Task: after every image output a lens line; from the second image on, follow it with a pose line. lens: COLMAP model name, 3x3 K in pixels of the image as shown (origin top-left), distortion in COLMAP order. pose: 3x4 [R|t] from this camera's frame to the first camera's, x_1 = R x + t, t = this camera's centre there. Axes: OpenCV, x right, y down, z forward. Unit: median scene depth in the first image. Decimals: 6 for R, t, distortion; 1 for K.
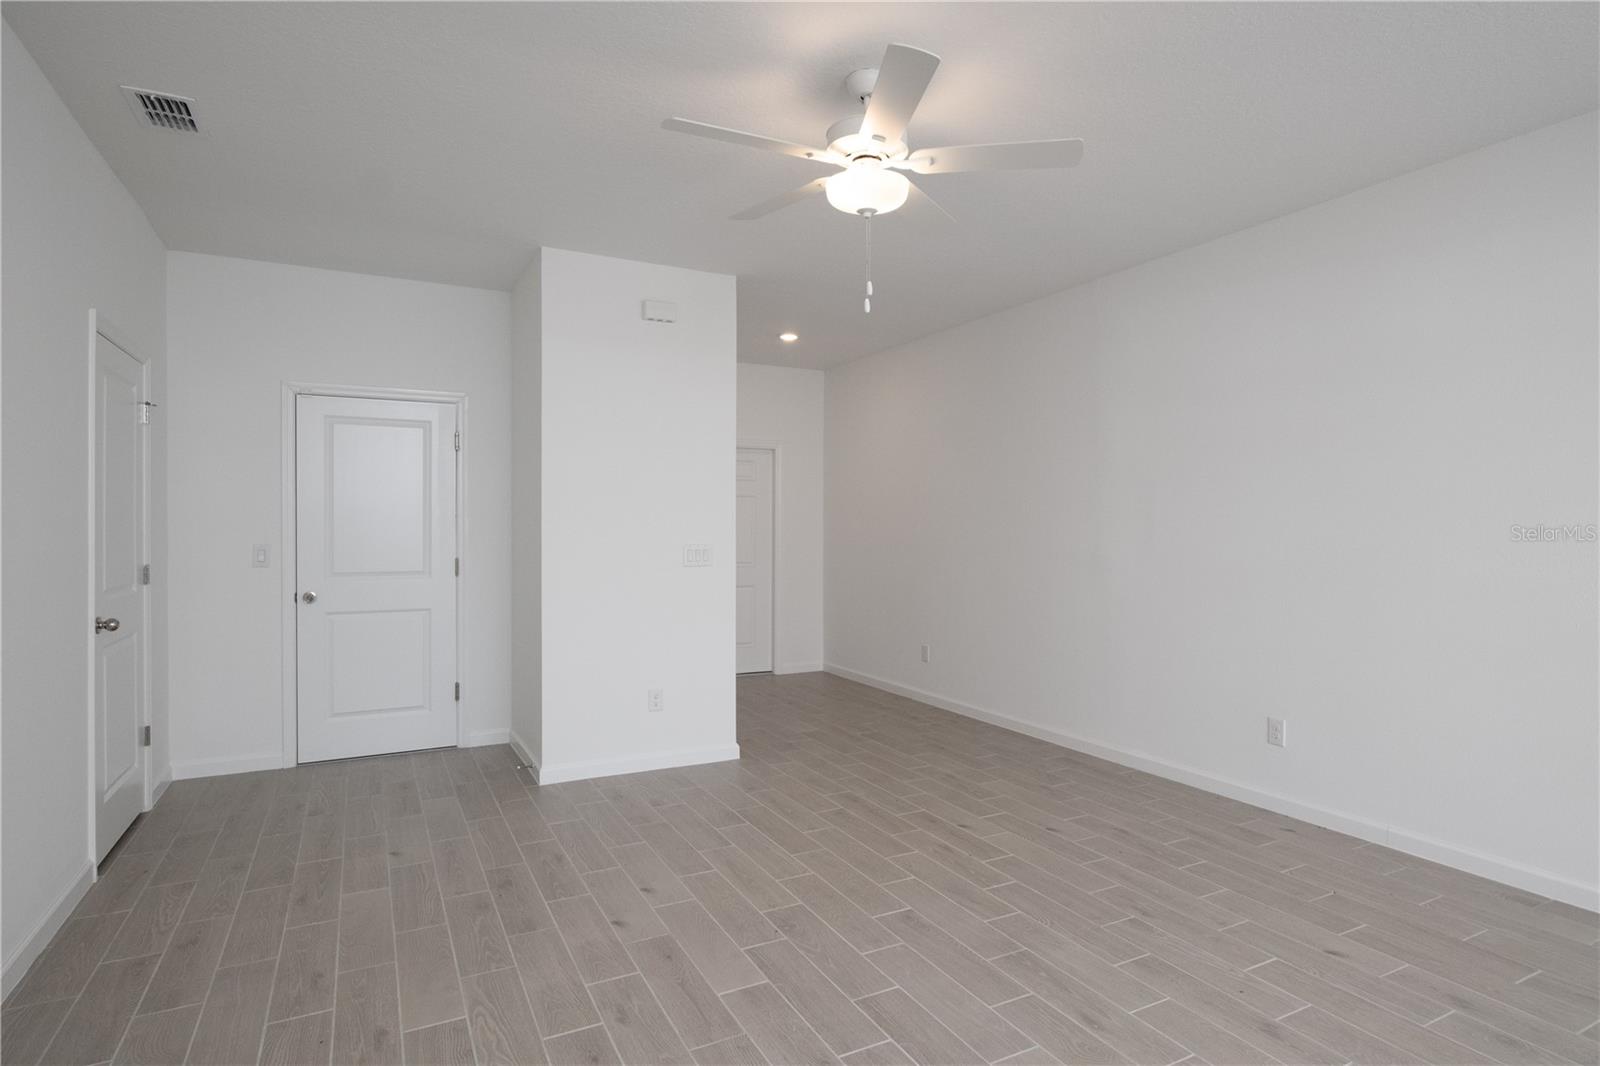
lens RADIAL K [[849.2, 0, 800.0], [0, 849.2, 533.0], [0, 0, 1]] dist [-0.007433, -0.000029]
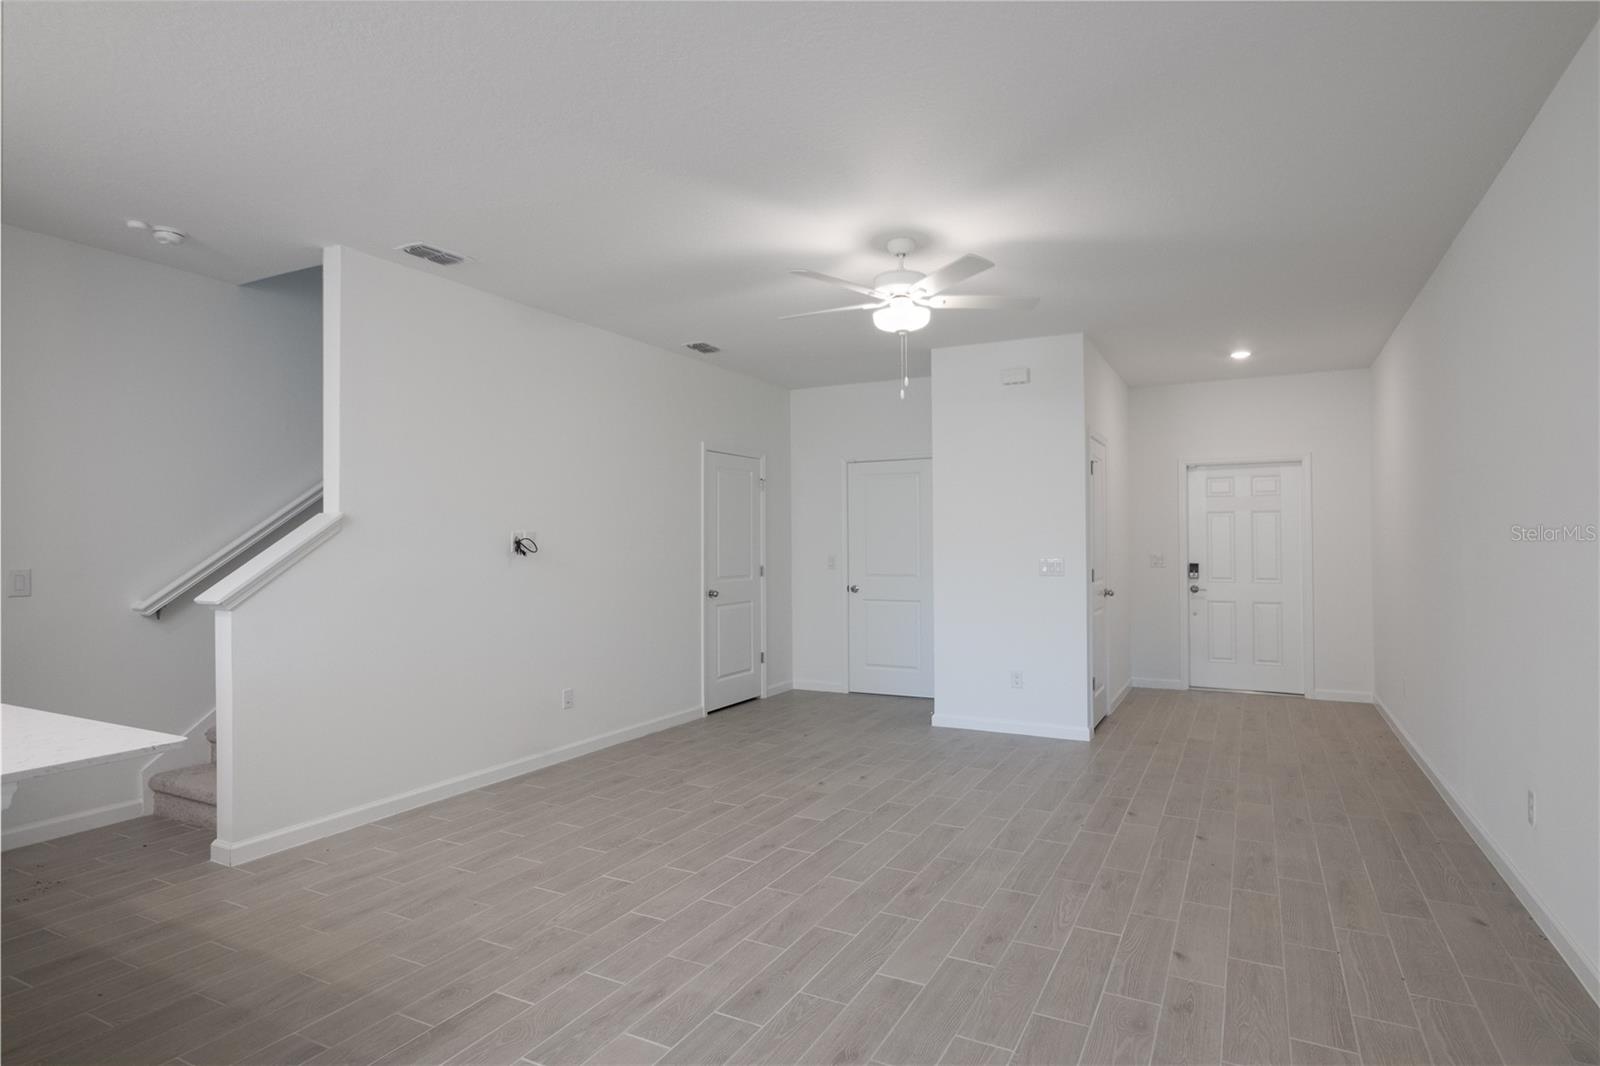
lens RADIAL K [[827.4, 0, 795.6], [0, 827.4, 538.6], [0, 0, 1]] dist [-0.003256, -0.000713]
pose [[0.569793, -0.008248, -0.821747, 0.954963], [-0.000164, 0.999948, -0.010150, -0.004083], [0.821788, 0.005919, 0.569762, 0.024432]]
